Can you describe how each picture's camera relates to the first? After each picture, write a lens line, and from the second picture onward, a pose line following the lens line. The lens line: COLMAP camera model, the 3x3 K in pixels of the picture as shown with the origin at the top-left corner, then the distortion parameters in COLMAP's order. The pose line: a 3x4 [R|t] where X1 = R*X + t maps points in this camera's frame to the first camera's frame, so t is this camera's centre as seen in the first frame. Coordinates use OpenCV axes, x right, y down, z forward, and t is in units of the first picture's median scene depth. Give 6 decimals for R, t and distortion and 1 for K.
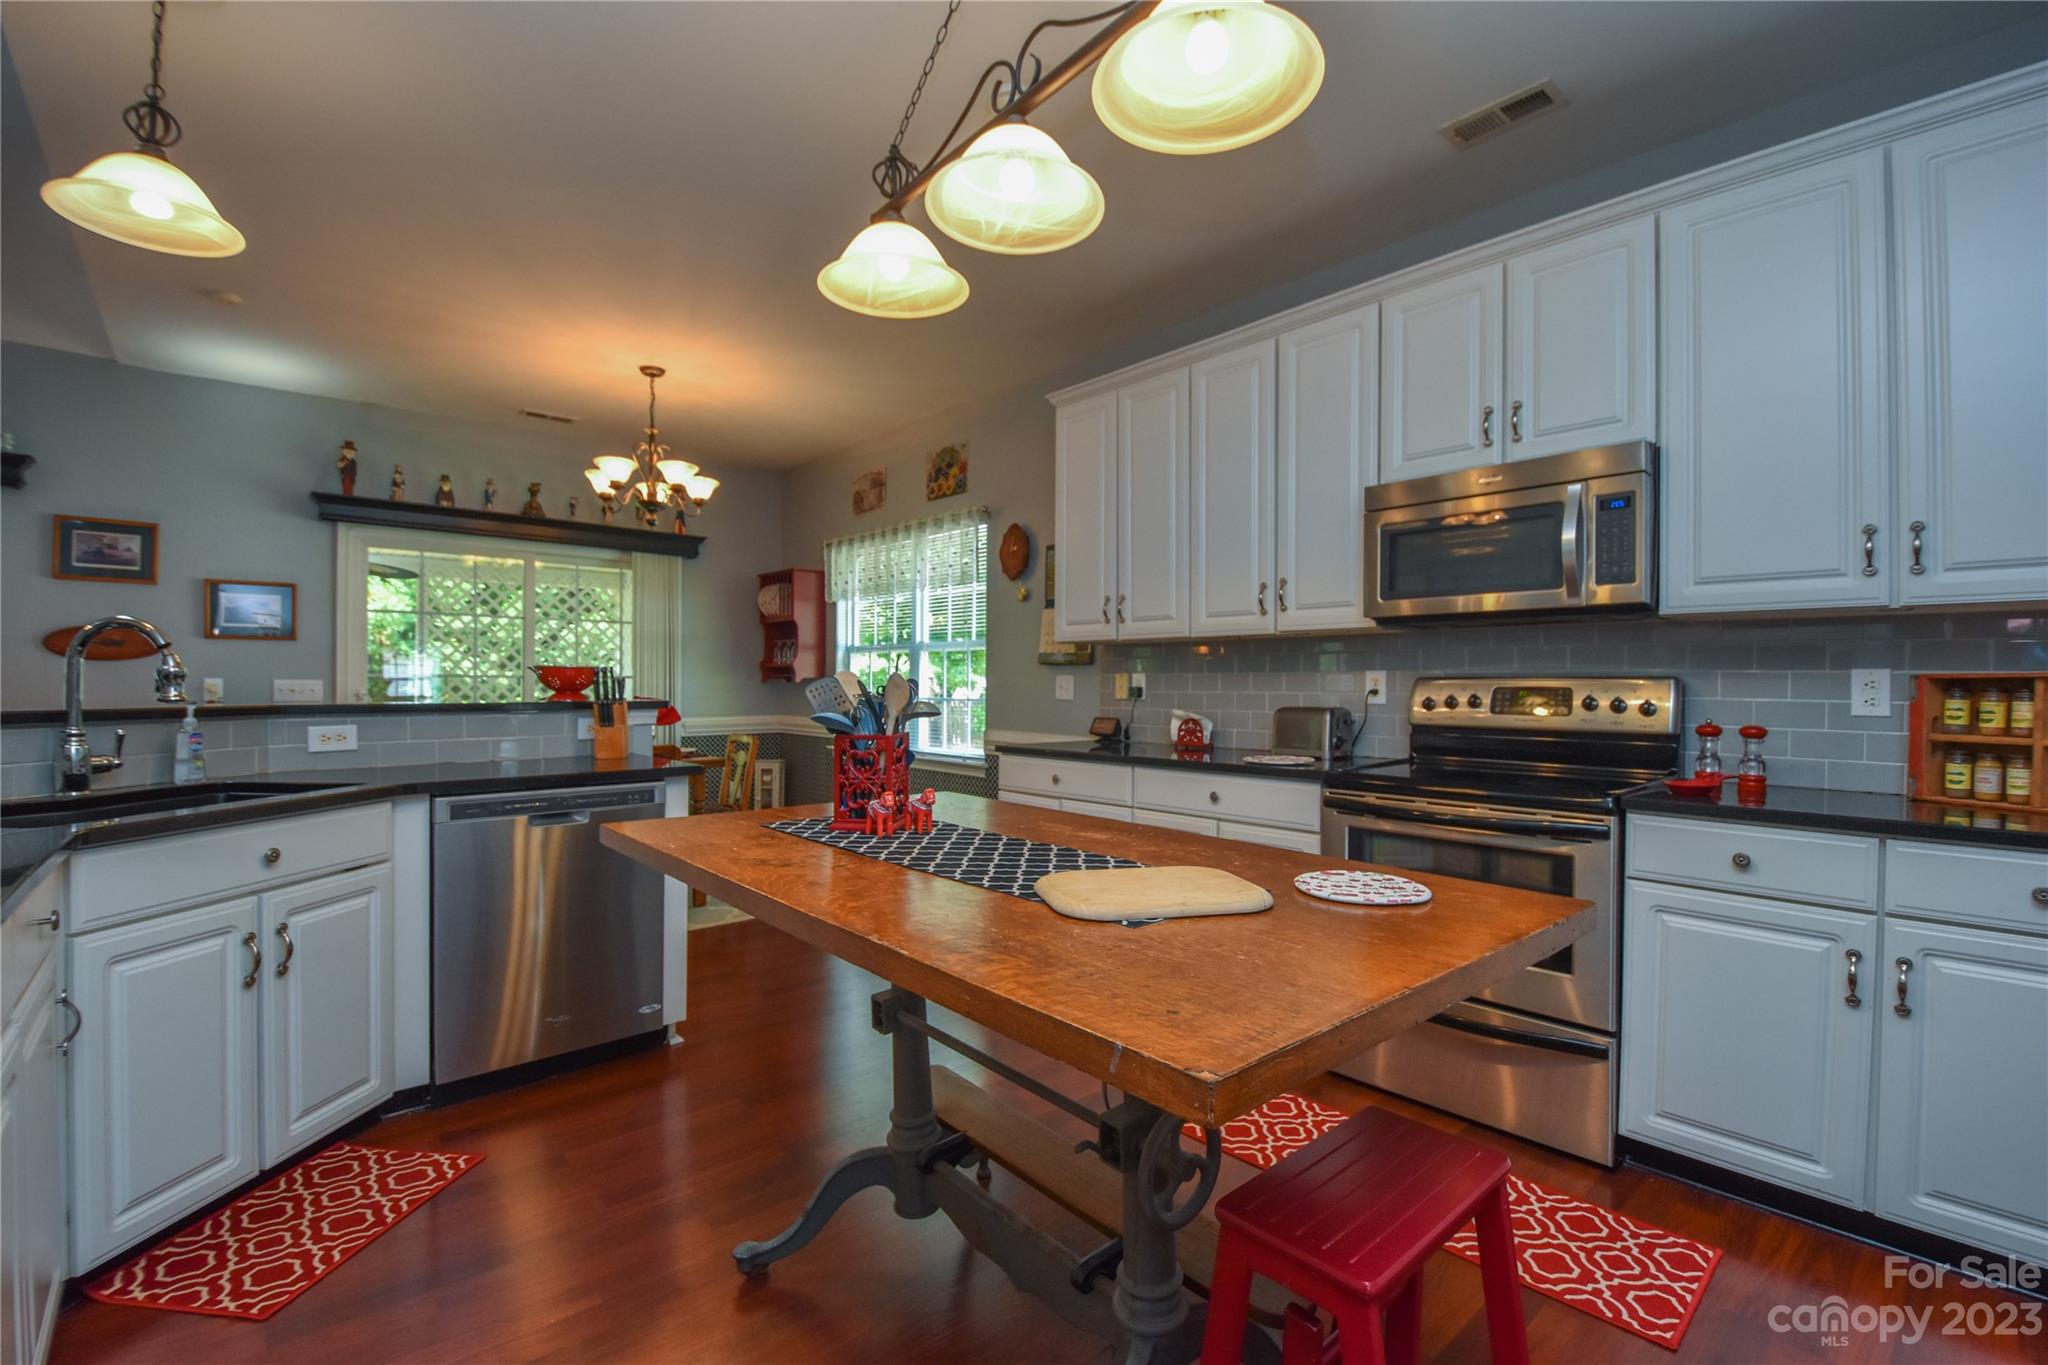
lens RADIAL K [[903.0, 0, 1020.9], [0, 903.0, 685.2], [0, 0, 1]] dist [0.016263, -0.024540]
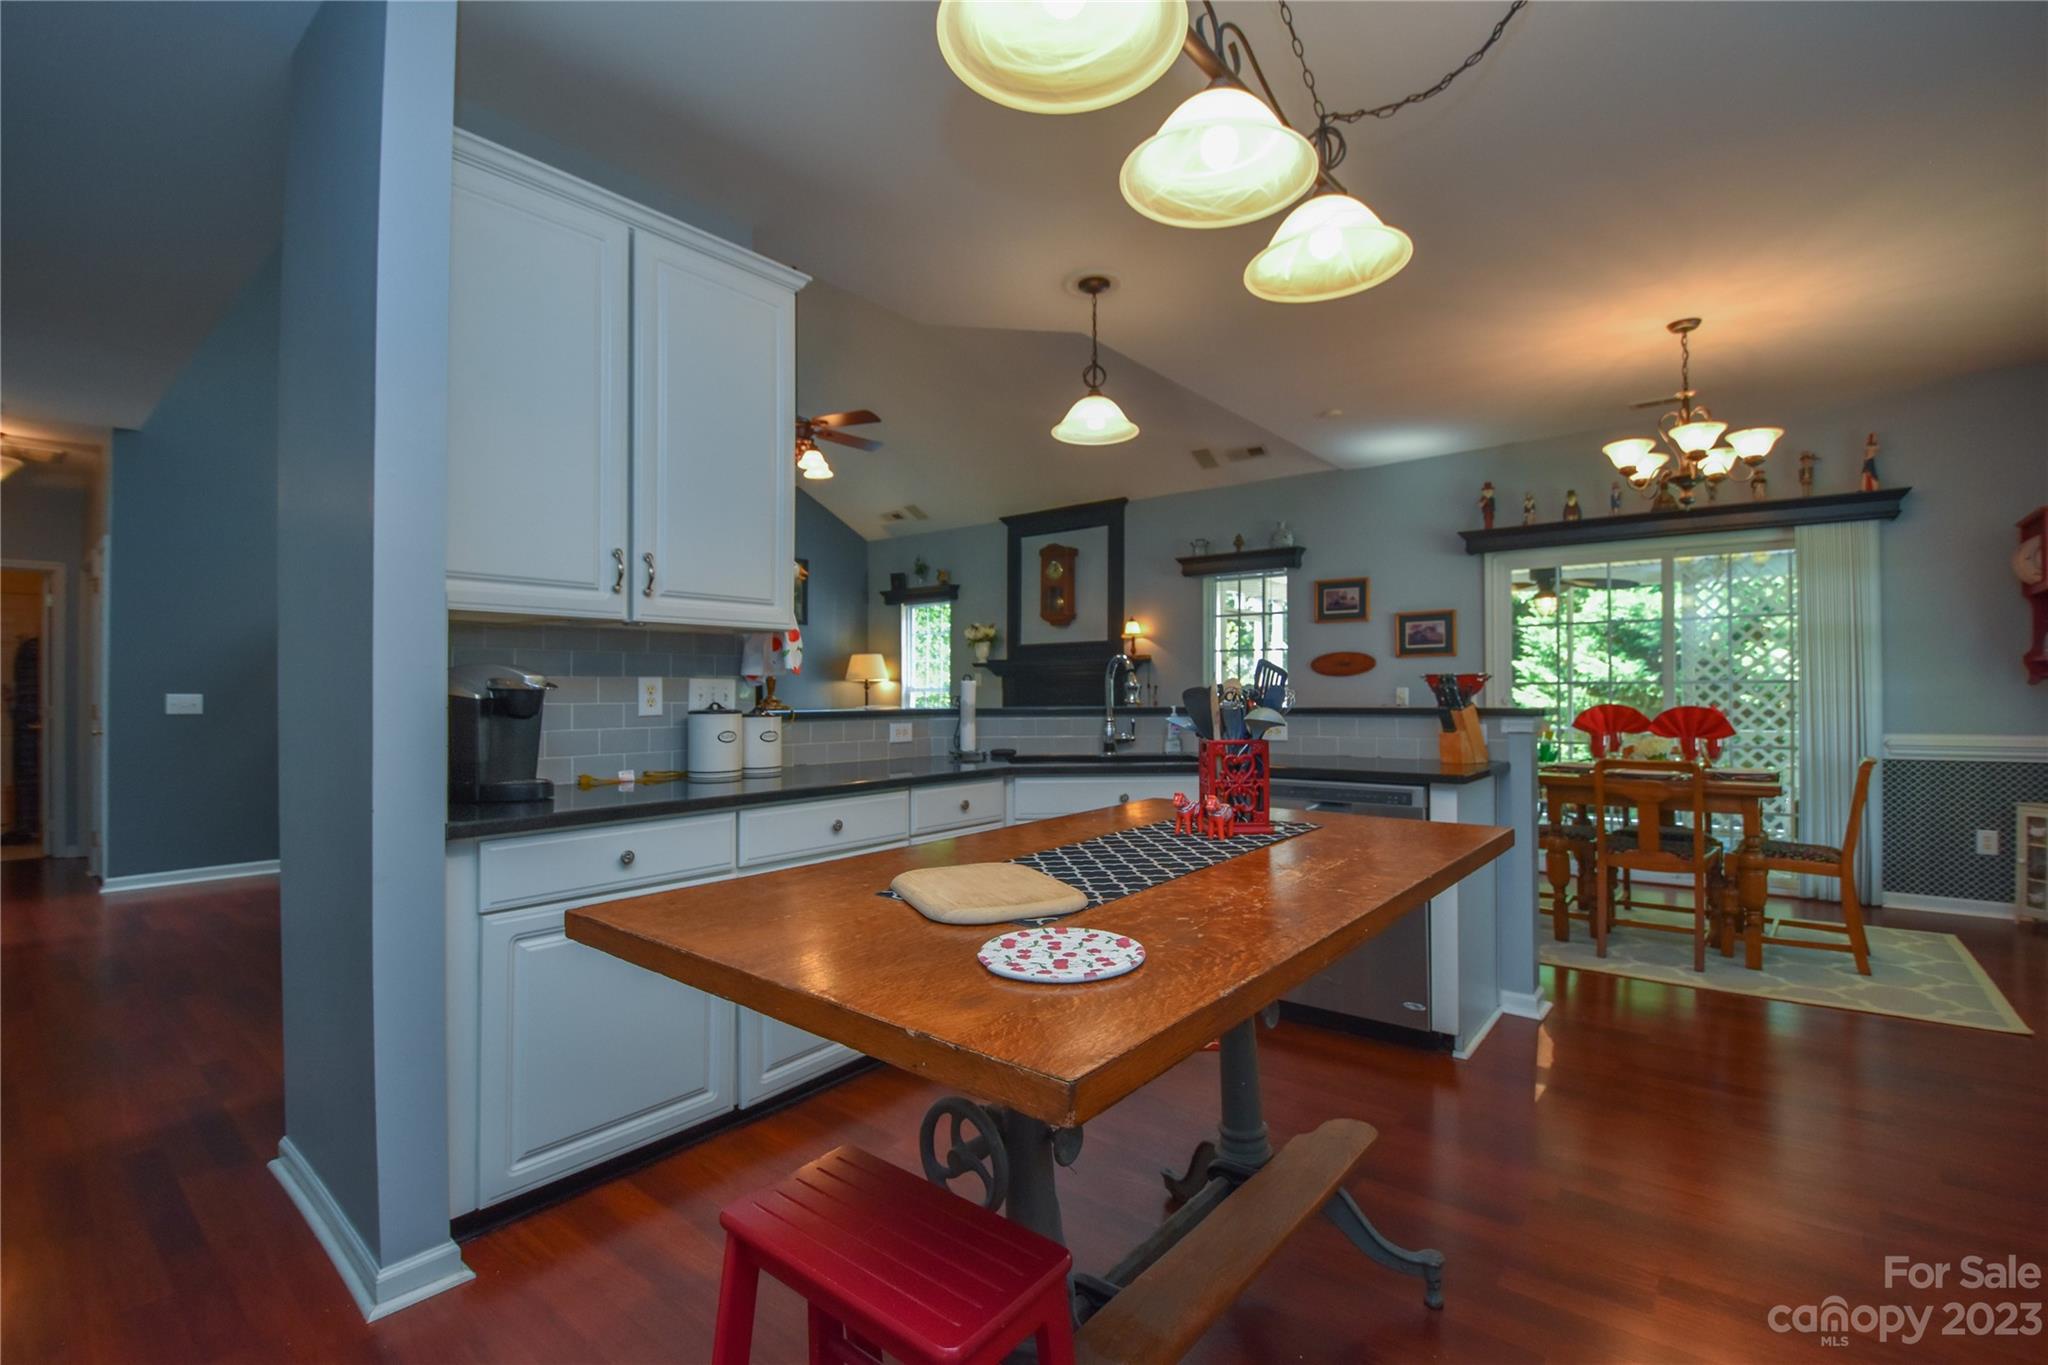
lens RADIAL K [[903.0, 0, 1020.9], [0, 903.0, 685.2], [0, 0, 1]] dist [0.016263, -0.024540]
pose [[0.157046, -0.011185, -0.987528, 0.337662], [0.004242, 0.999934, -0.010651, 0.000225], [0.987582, -0.002517, 0.157083, 0.245390]]
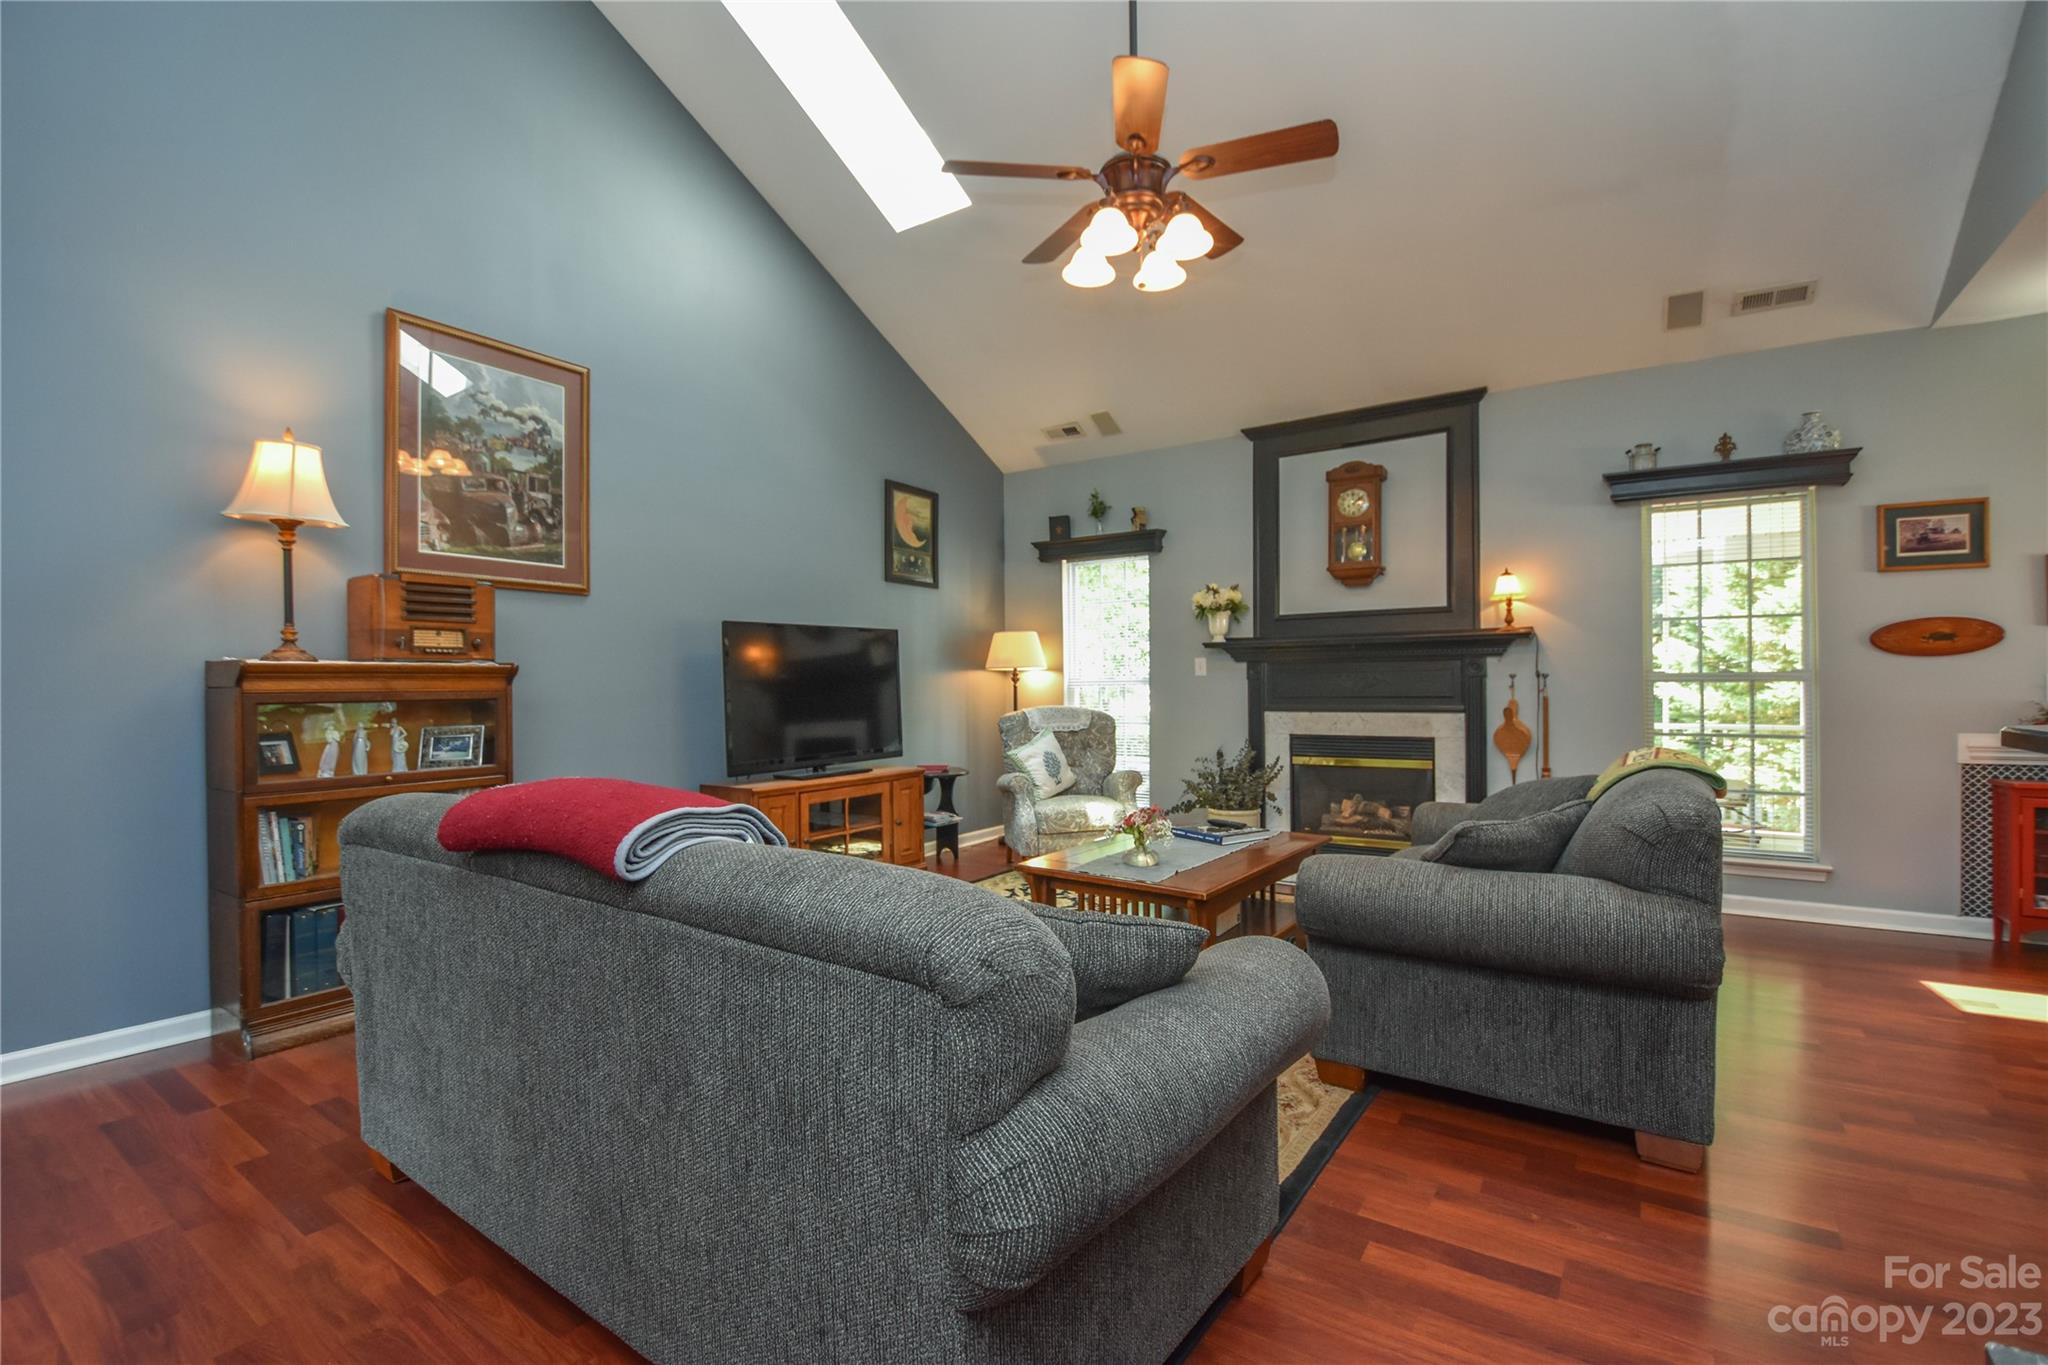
lens RADIAL K [[903.0, 0, 1020.9], [0, 903.0, 685.2], [0, 0, 1]] dist [0.016263, -0.024540]
pose [[0.243746, -0.009846, -0.969789, -0.356021], [0.006653, 0.999942, -0.008480, 0.003372], [0.969816, -0.004385, 0.243798, -0.119866]]
